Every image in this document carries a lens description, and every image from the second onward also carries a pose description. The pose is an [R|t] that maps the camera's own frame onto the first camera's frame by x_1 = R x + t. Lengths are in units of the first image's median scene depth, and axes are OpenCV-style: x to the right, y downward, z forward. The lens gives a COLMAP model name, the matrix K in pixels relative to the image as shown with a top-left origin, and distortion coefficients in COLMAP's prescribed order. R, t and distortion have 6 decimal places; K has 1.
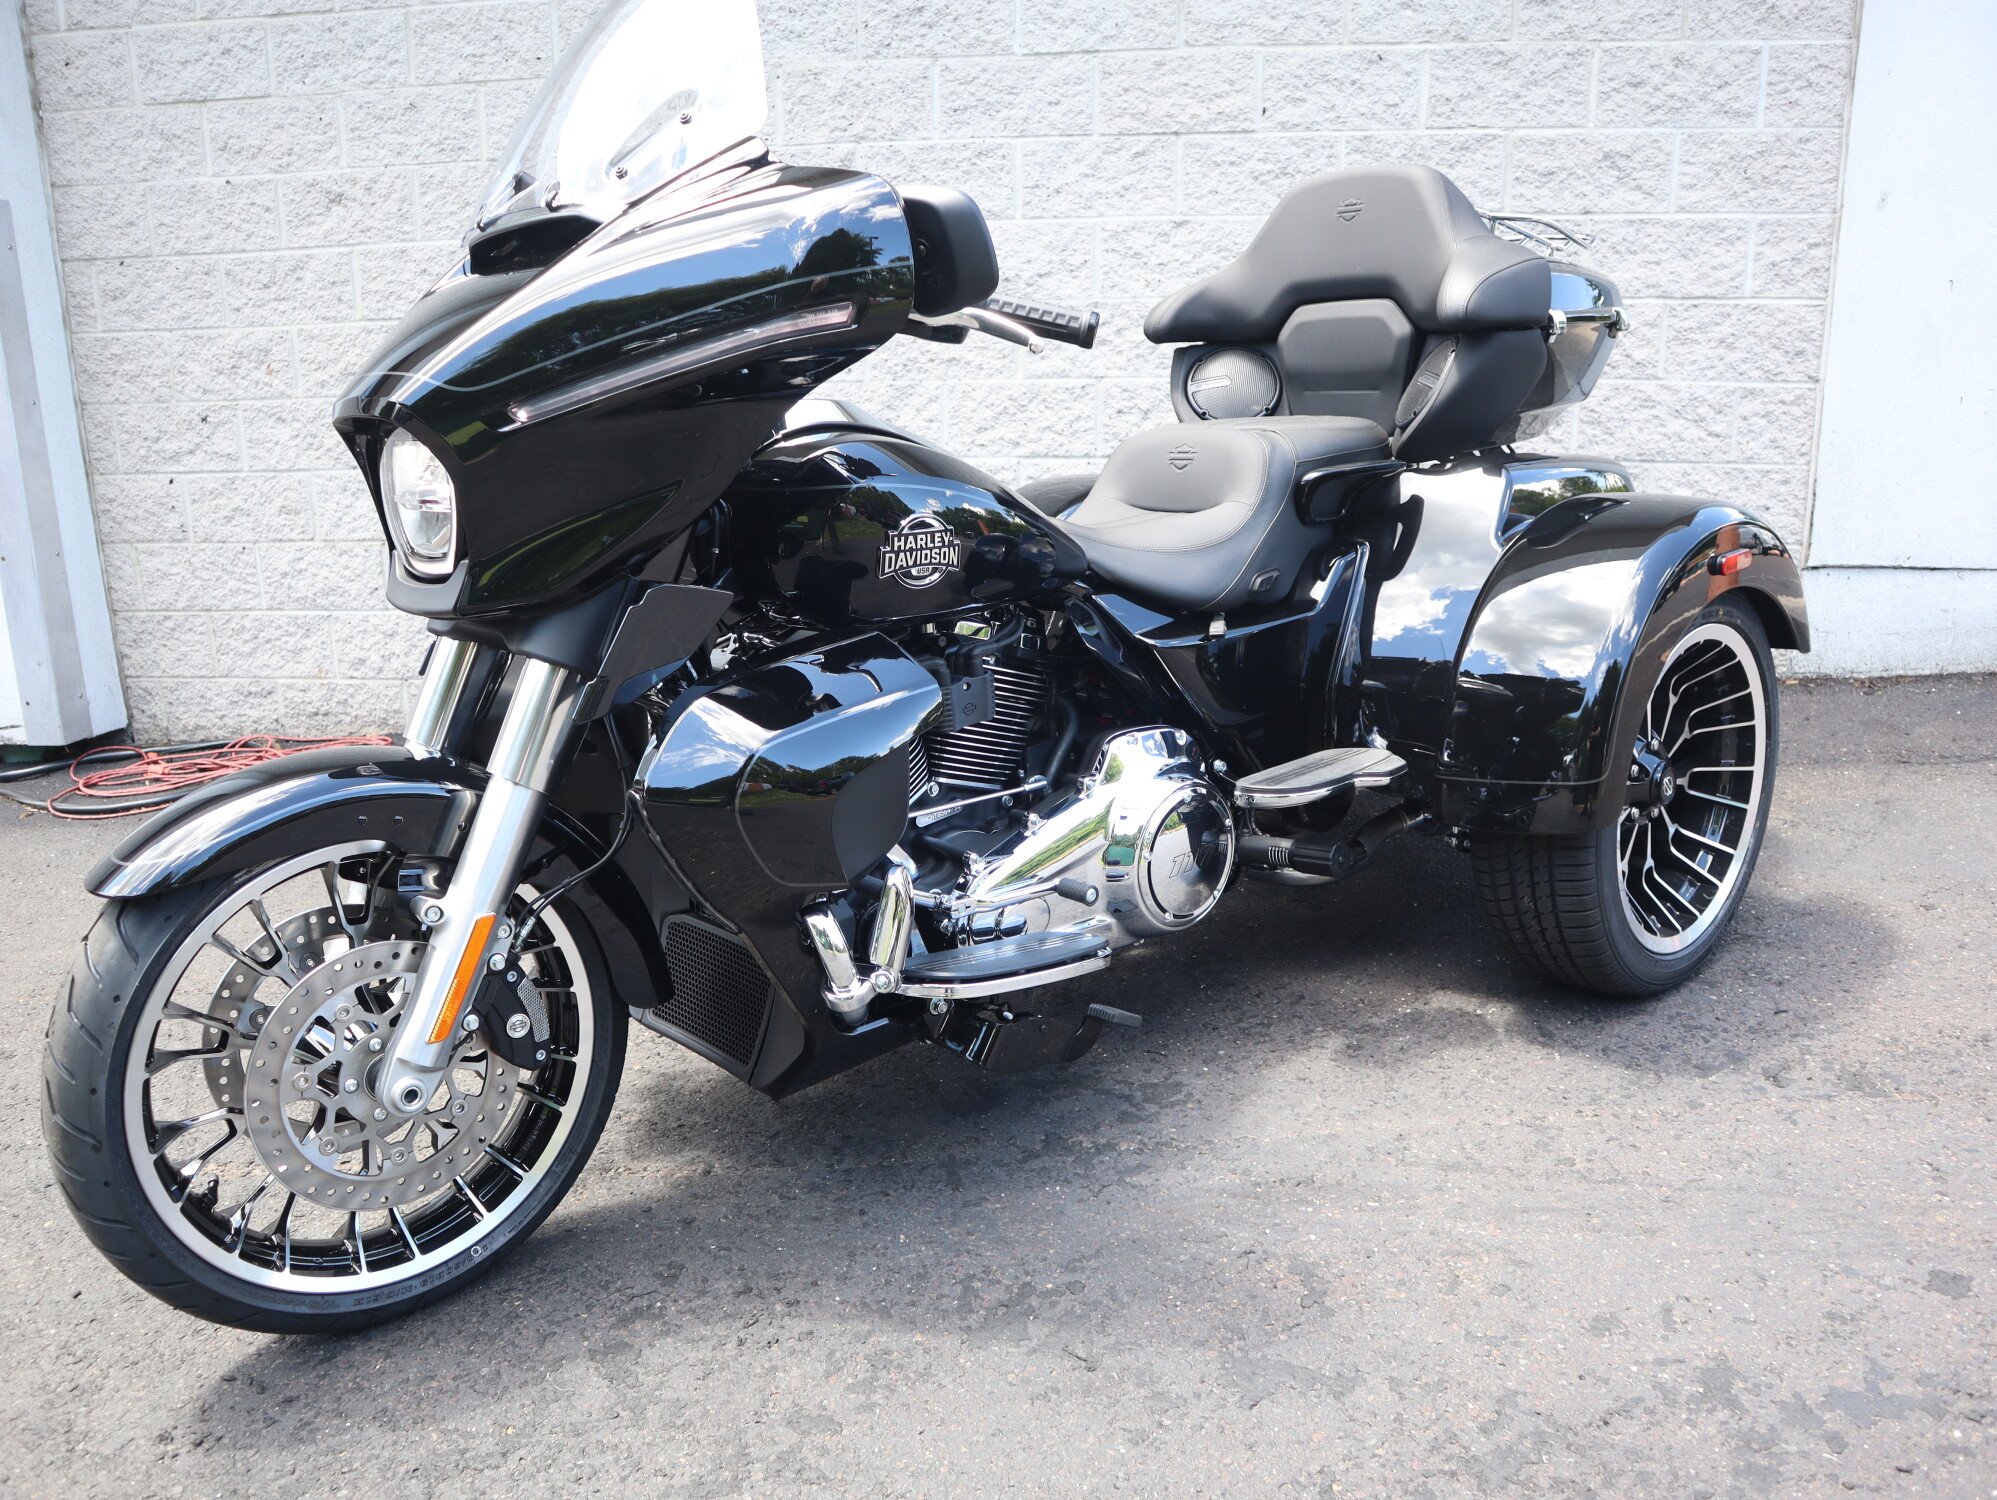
lens RADIAL K [[1554.6, 0, 985.7], [0, 1554.6, 740.4], [0, 0, 1]] dist [-0.124341, 0.077880]
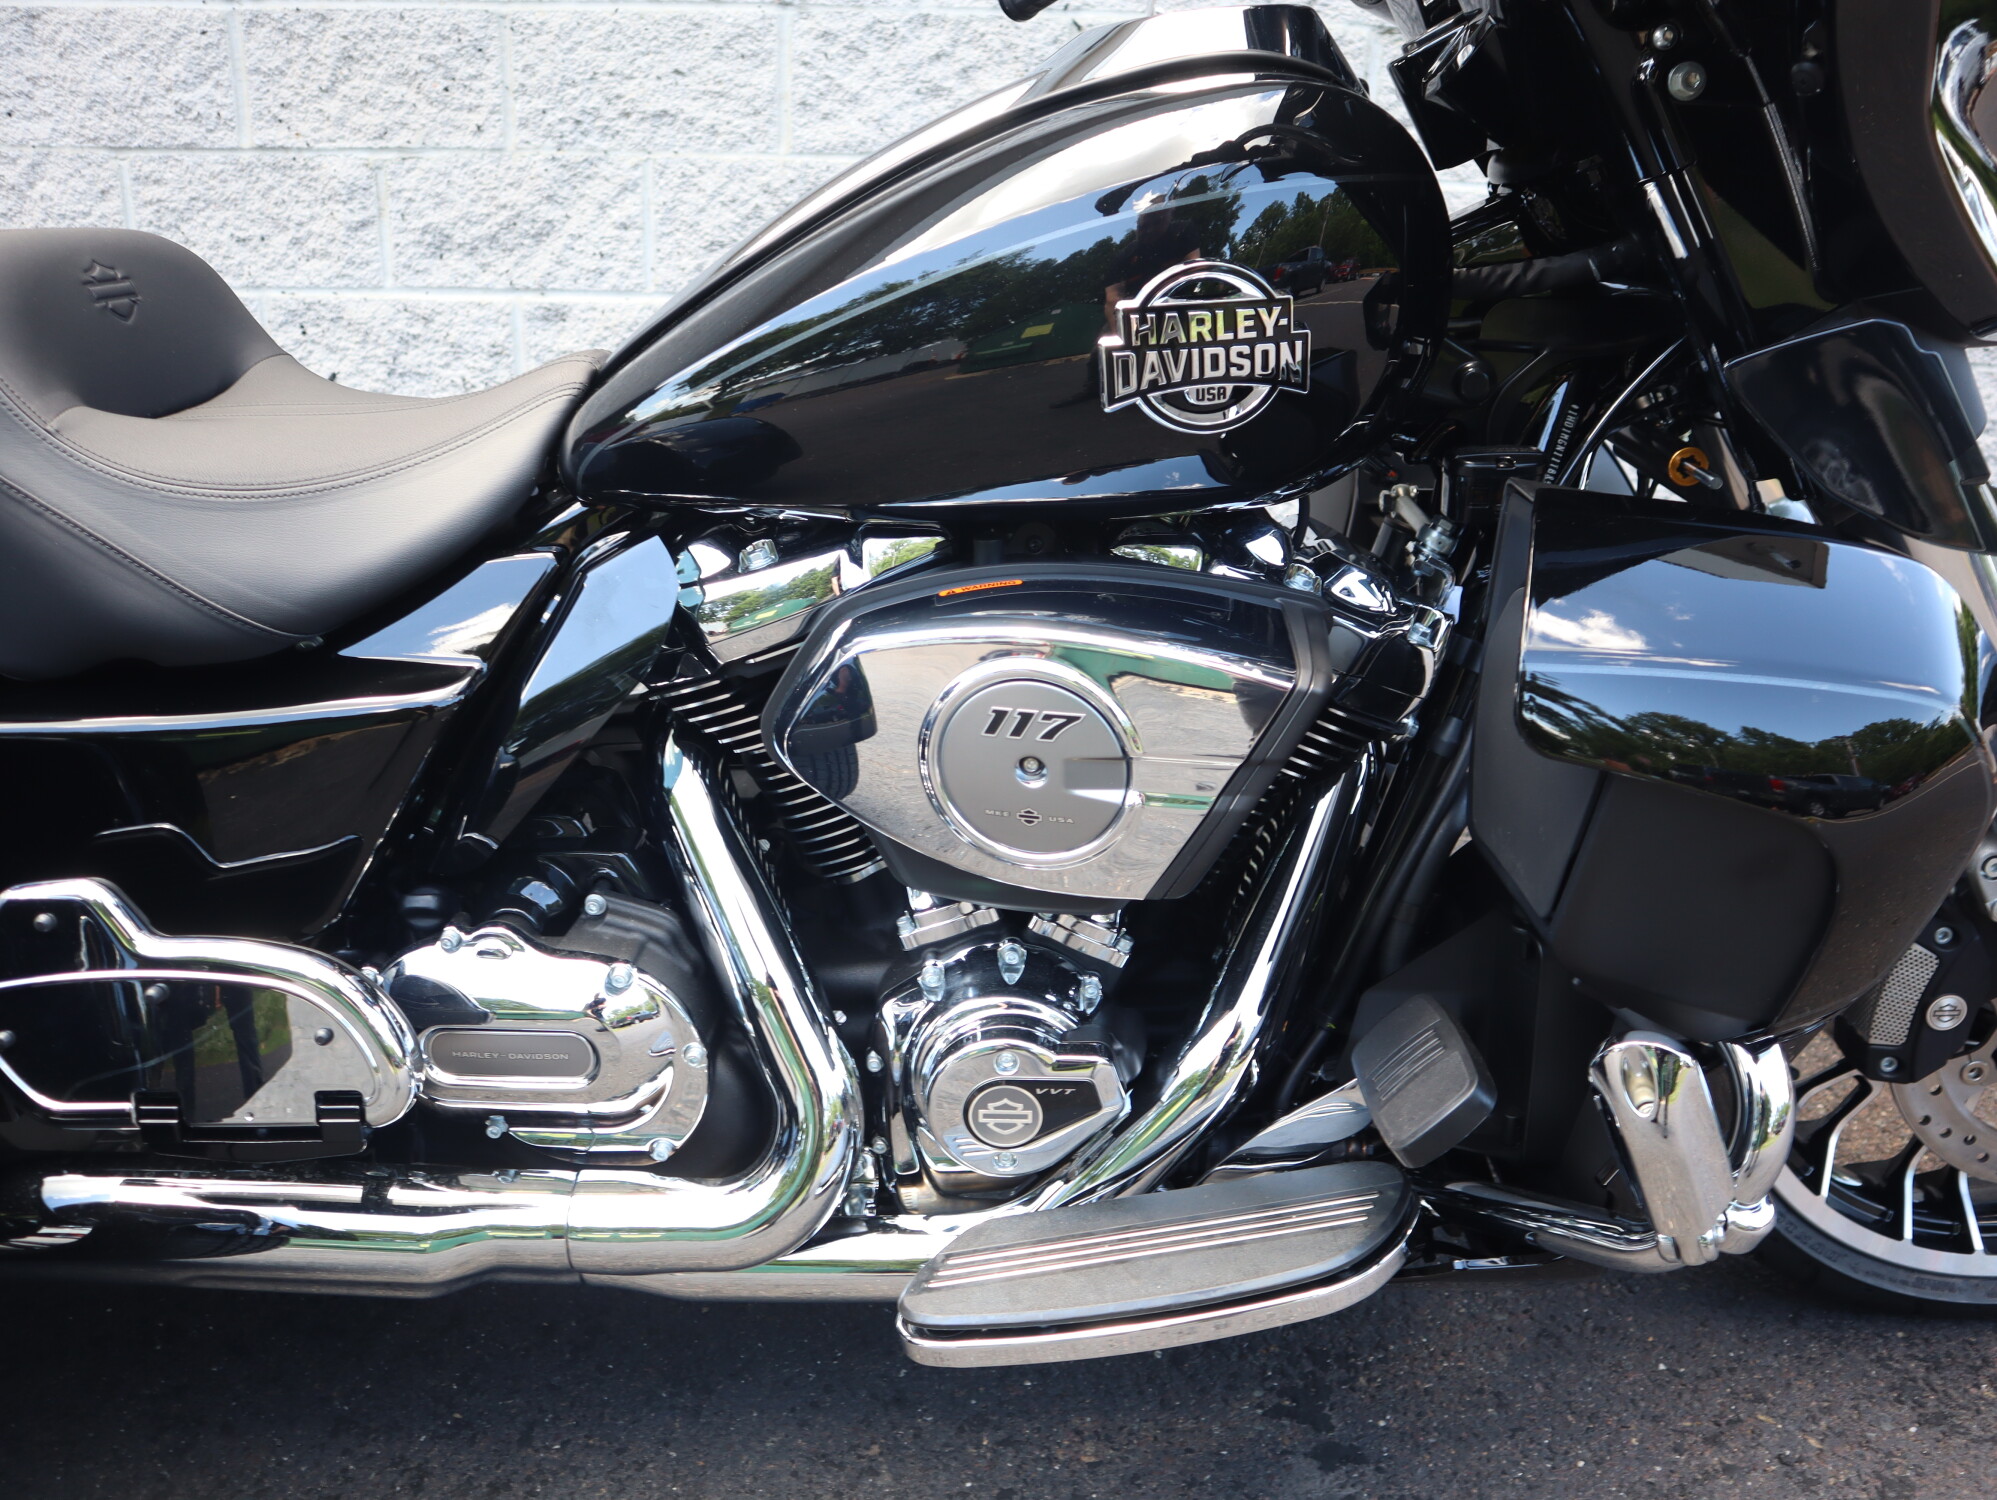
lens RADIAL K [[1552.4, 0, 994.9], [0, 1552.4, 752.9], [0, 0, 1]] dist [-0.127746, 0.081423]
pose [[0.996729, 0.026094, 0.076485, 0.063872], [-0.033655, 0.994489, 0.099295, -0.082354], [-0.073473, -0.101544, 0.992114, 0.456706]]
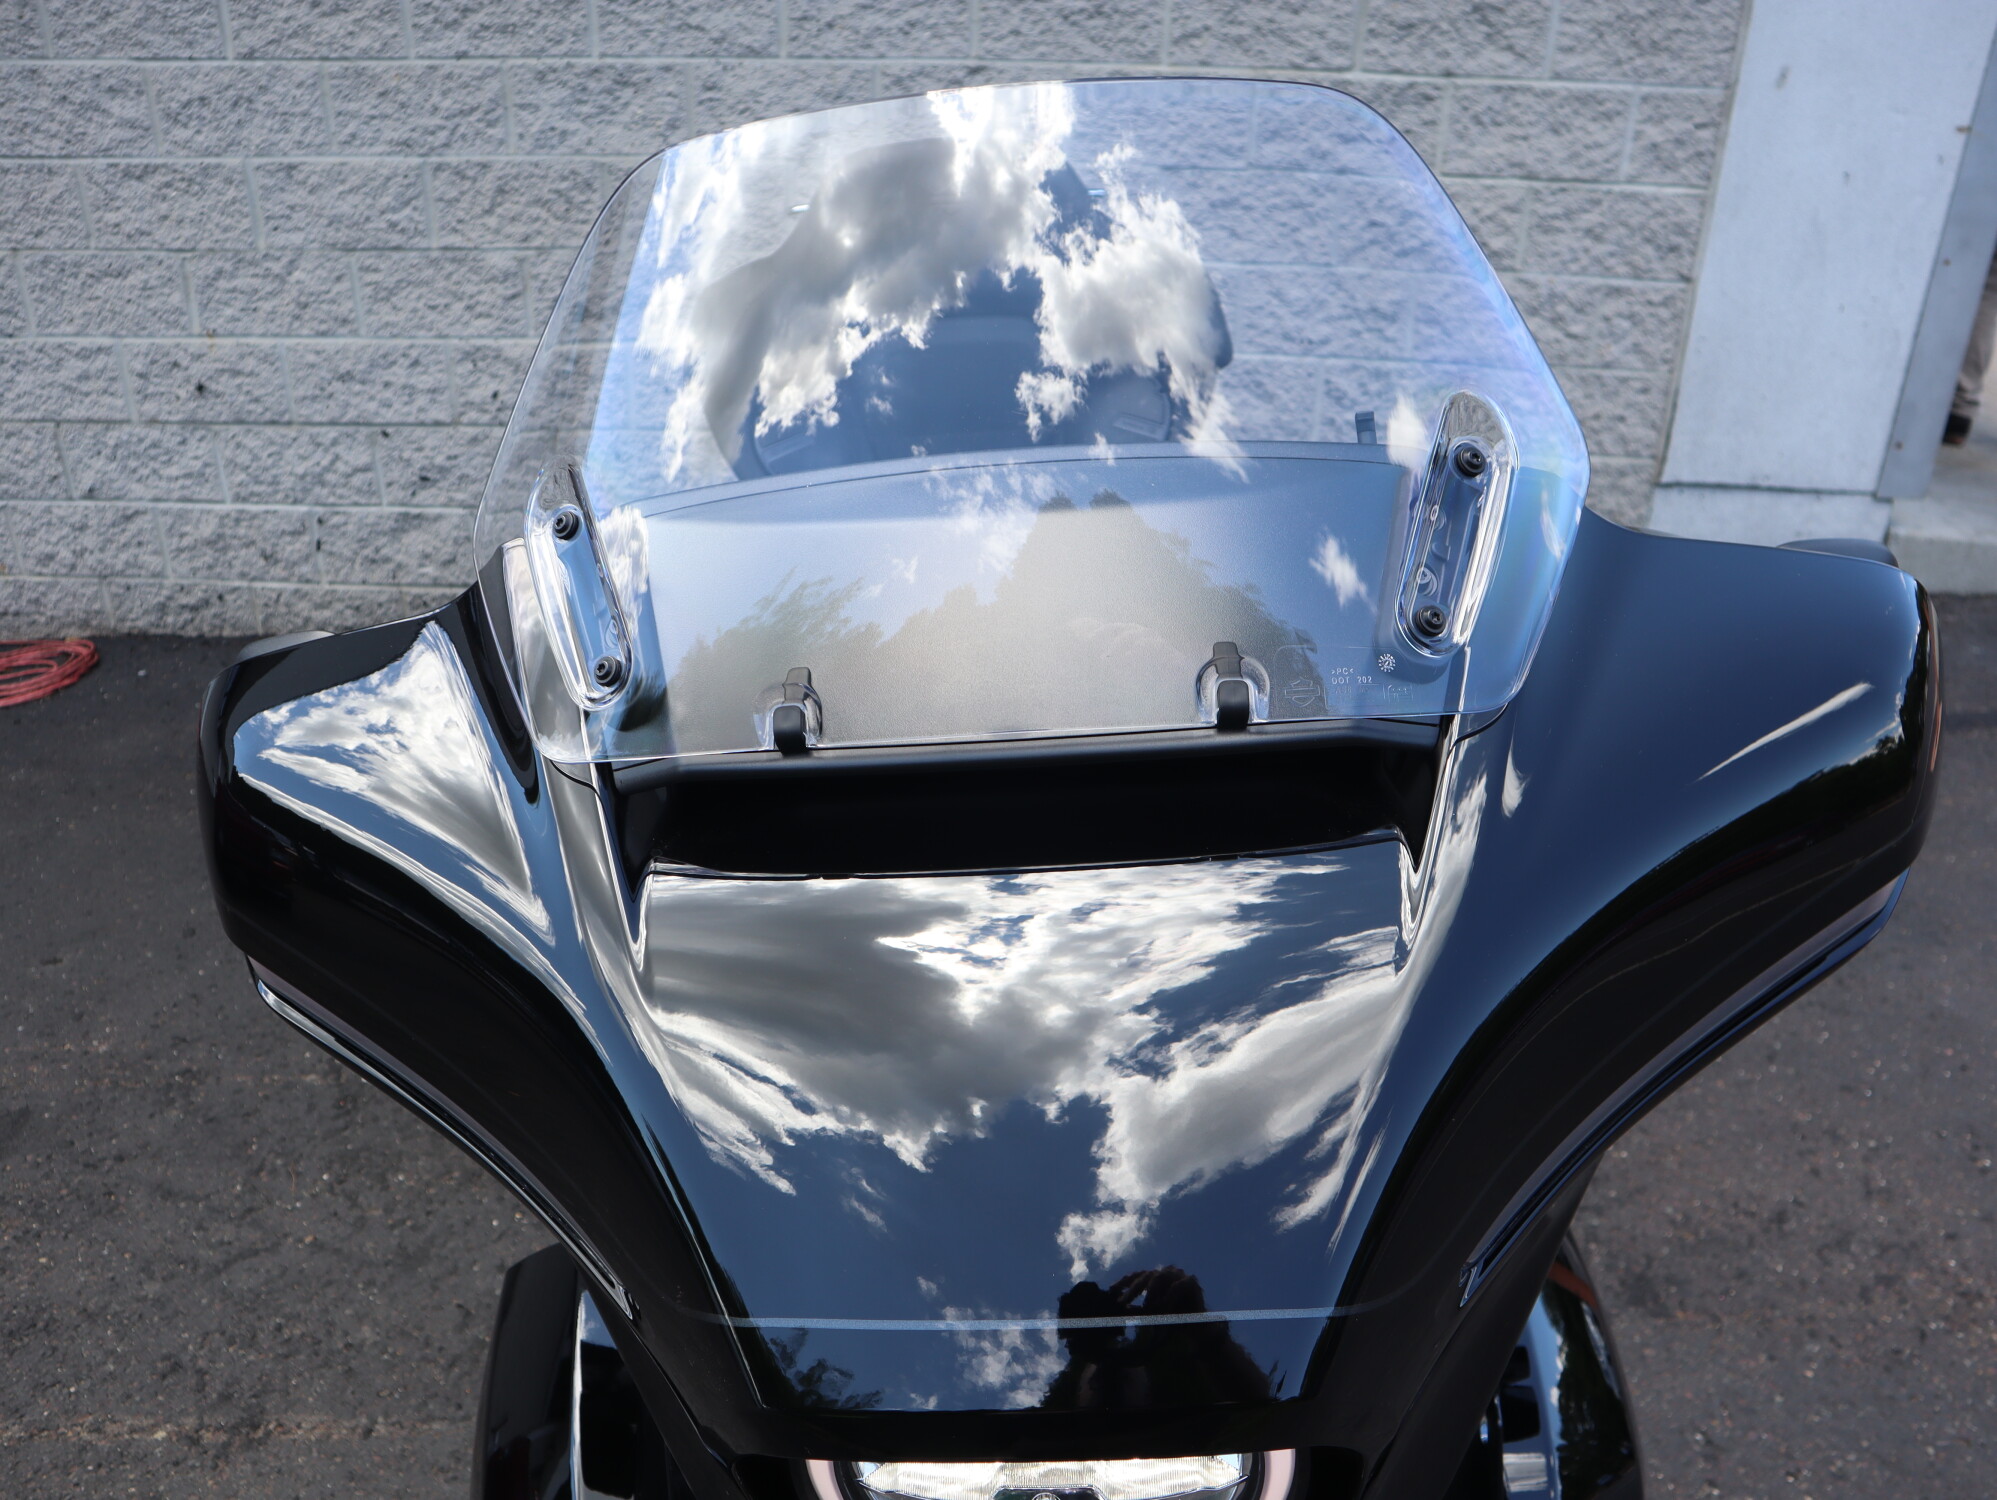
lens RADIAL K [[1554.6, 0, 987.9], [0, 1554.6, 747.5], [0, 0, 1]] dist [-0.124341, 0.077880]
pose [[0.995536, -0.012521, 0.093546, 0.051266], [-0.007493, 0.977546, 0.210588, -0.151042], [-0.094082, -0.210349, 0.973089, 0.107963]]
